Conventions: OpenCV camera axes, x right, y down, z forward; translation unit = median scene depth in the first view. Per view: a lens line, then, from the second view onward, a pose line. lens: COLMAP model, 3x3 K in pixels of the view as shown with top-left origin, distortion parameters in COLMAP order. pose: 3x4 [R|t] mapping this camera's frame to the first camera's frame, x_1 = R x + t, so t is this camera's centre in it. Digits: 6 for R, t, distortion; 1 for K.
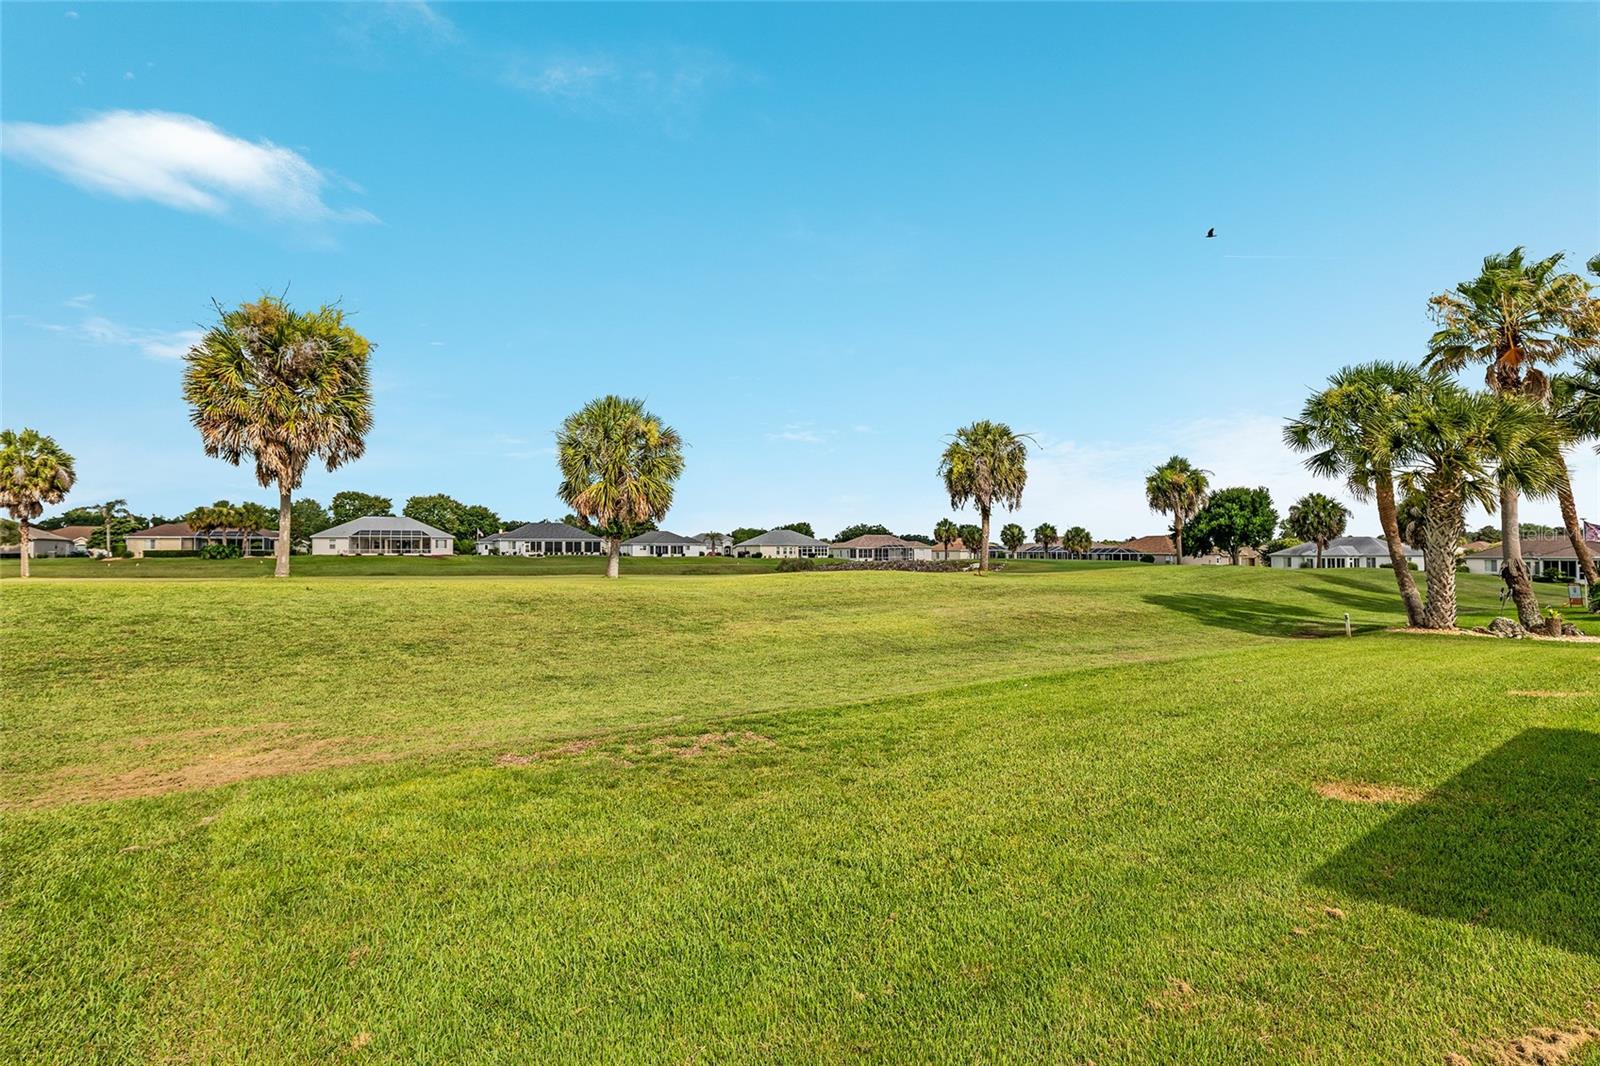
lens RADIAL K [[775.3, 0, 797.4], [0, 775.3, 534.9], [0, 0, 1]] dist [0.006815, -0.000657]
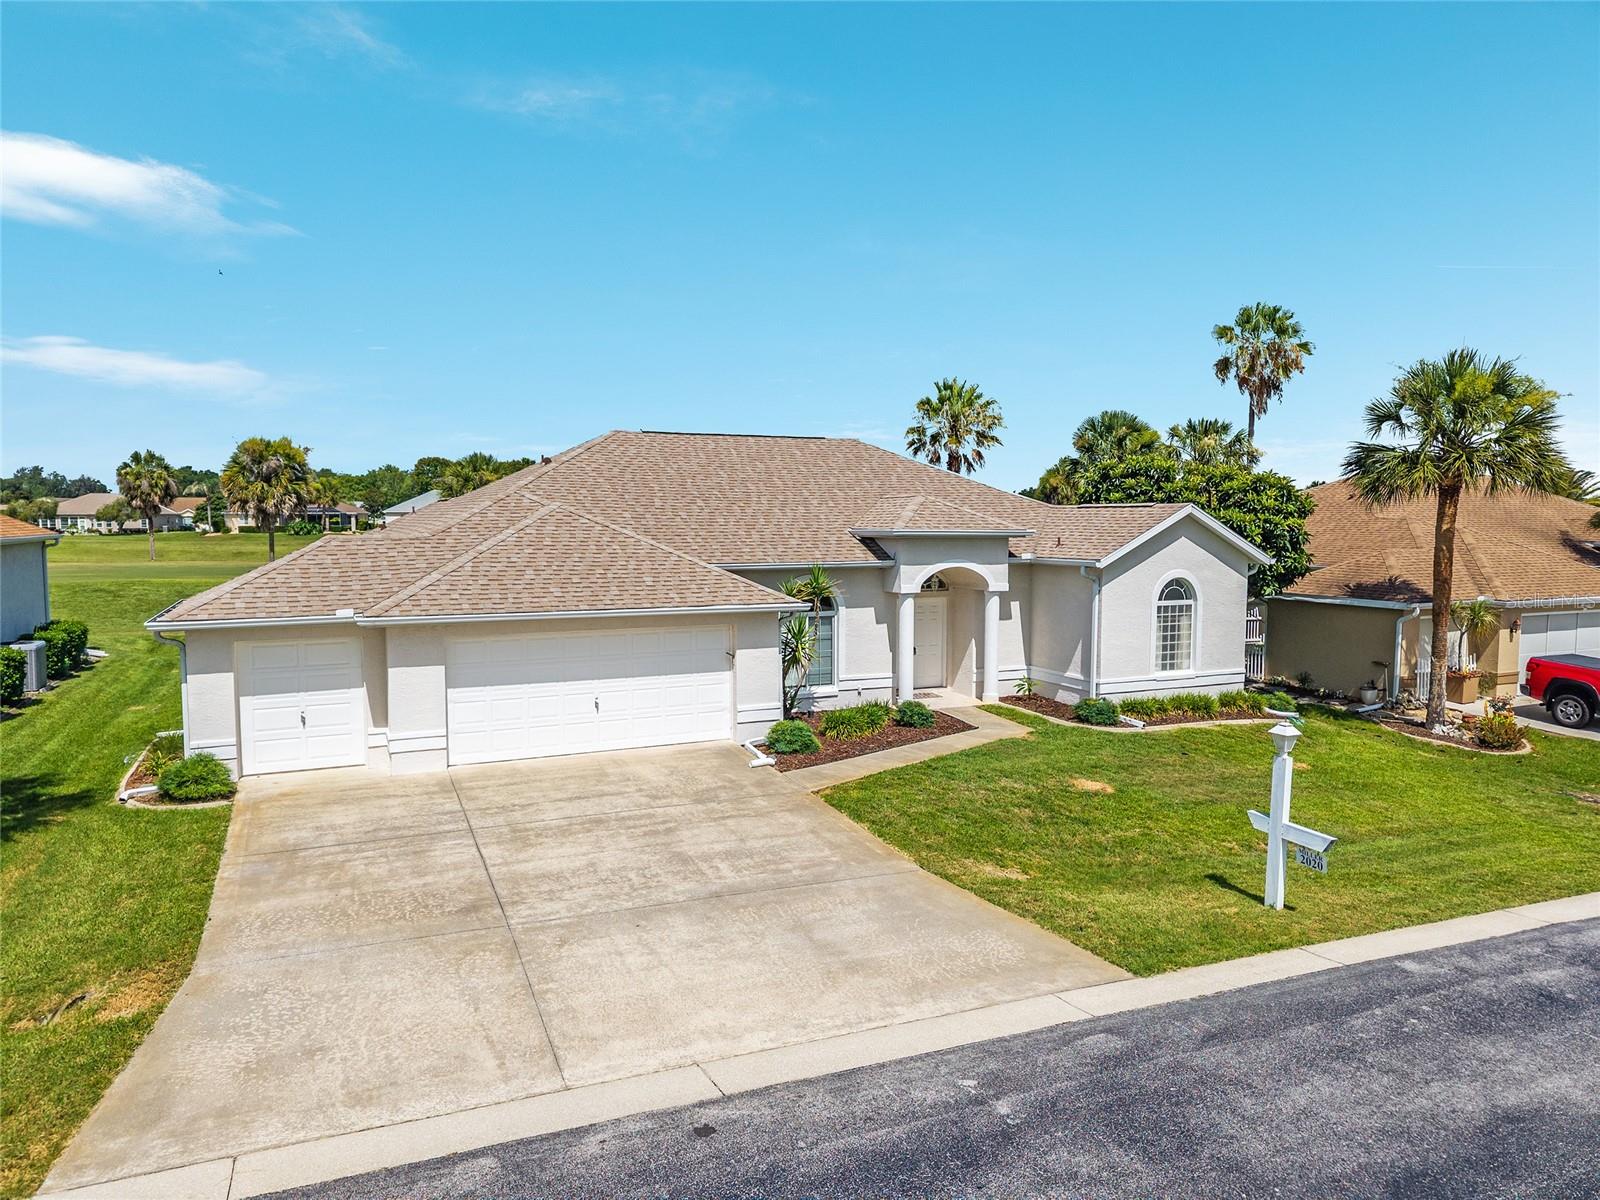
lens RADIAL K [[1065.6, 0, 788.9], [0, 1065.6, 602.7], [0, 0, 1]] dist [0.043995, -0.041514]
pose [[0.971959, 0.022949, -0.234030, 0.204106], [0.001857, 0.994446, 0.105230, -0.026423], [0.235145, -0.102713, 0.966518, -0.216872]]
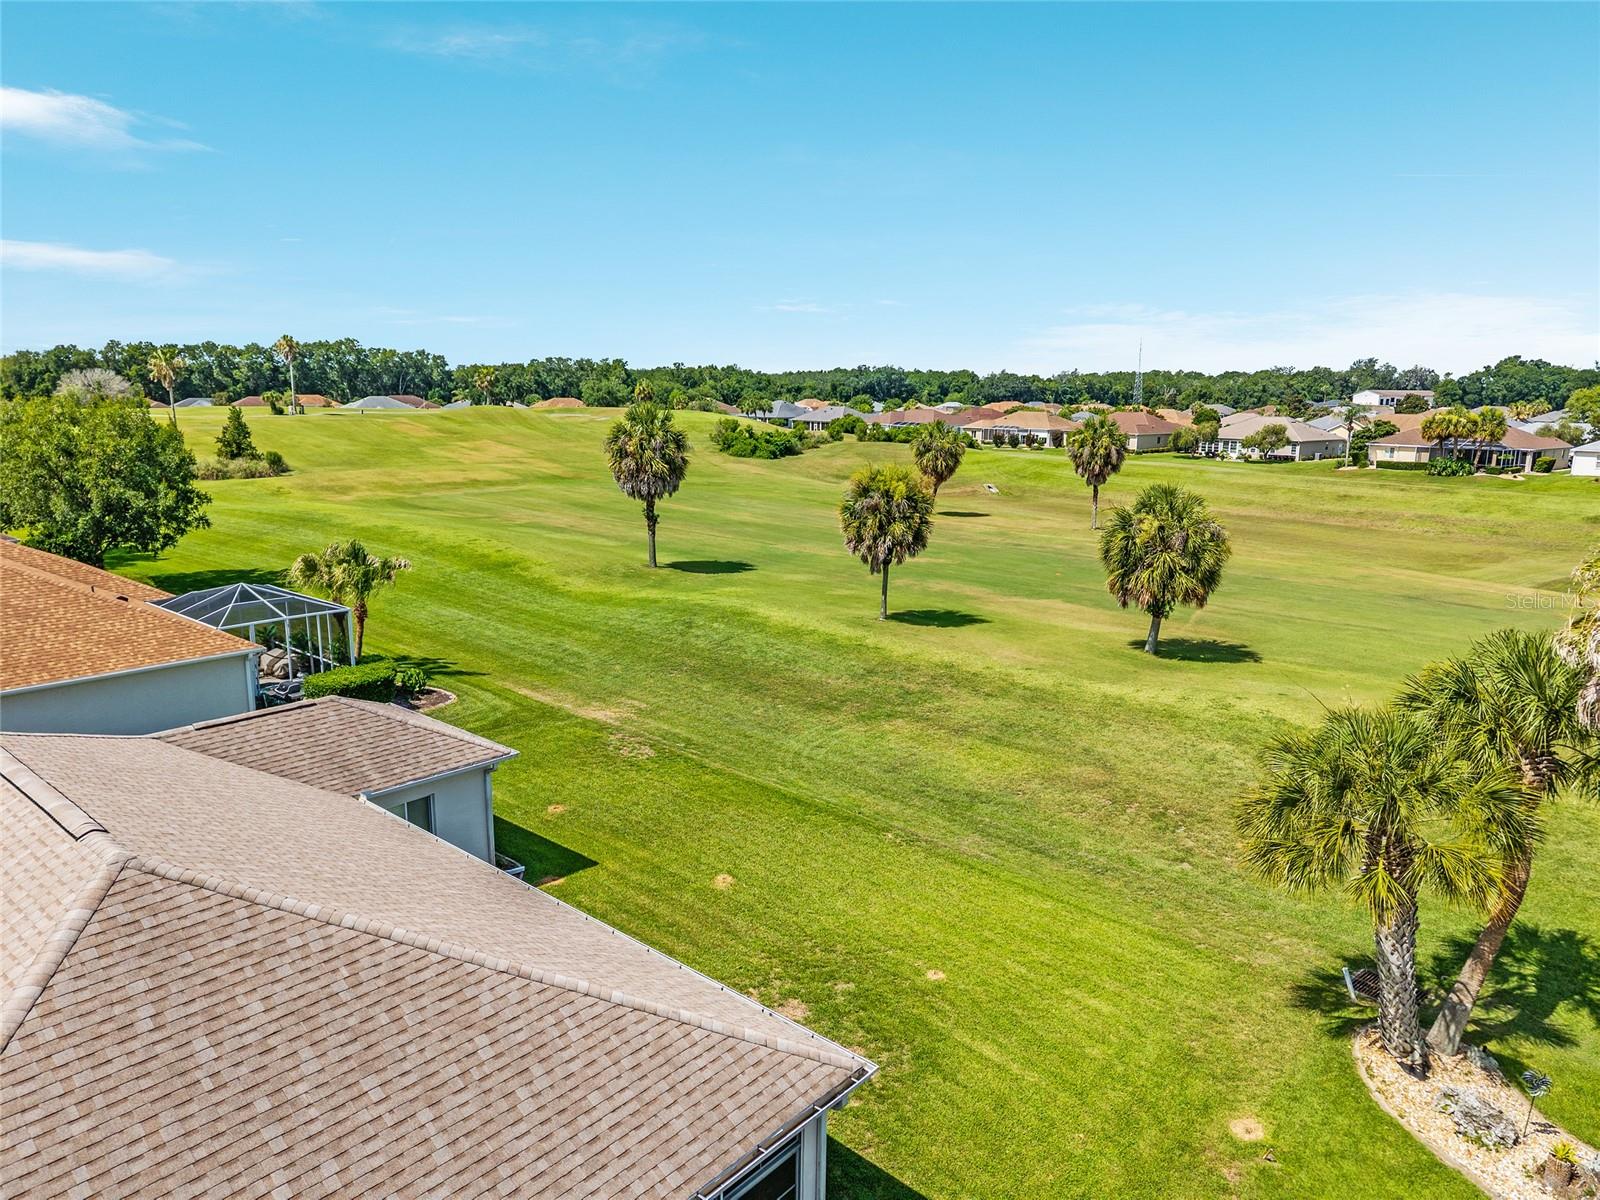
lens RADIAL K [[1064.0, 0, 789.4], [0, 1064.0, 599.4], [0, 0, 1]] dist [0.066371, -0.081830]
pose [[0.195836, 0.196737, -0.960699, 0.265467], [0.011839, 0.979123, 0.202923, -0.080013], [0.980565, -0.051114, 0.189418, 0.055770]]
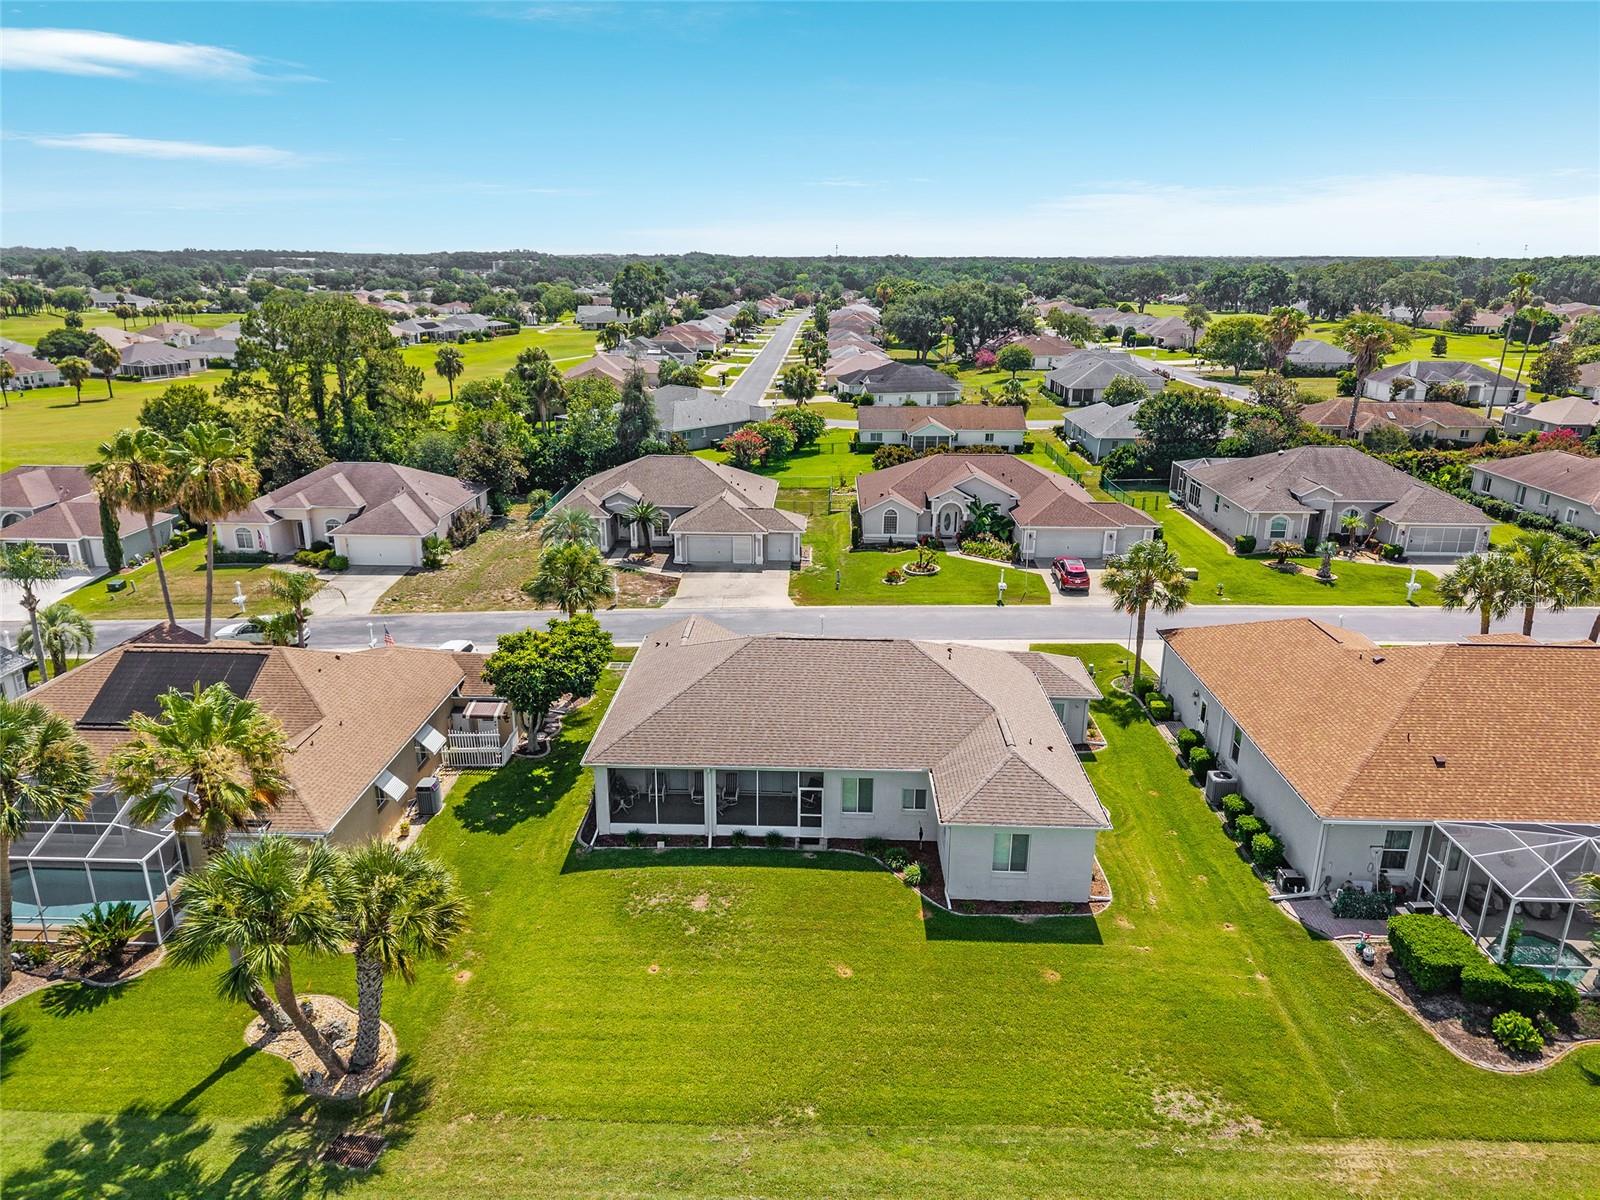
lens RADIAL K [[1065.6, 0, 788.9], [0, 1065.6, 602.7], [0, 0, 1]] dist [0.043995, -0.041514]
pose [[-0.771275, -0.192025, 0.606845, -0.065651], [-0.012451, 0.957776, 0.287247, -0.152963], [-0.636380, 0.213991, -0.741100, 0.273067]]
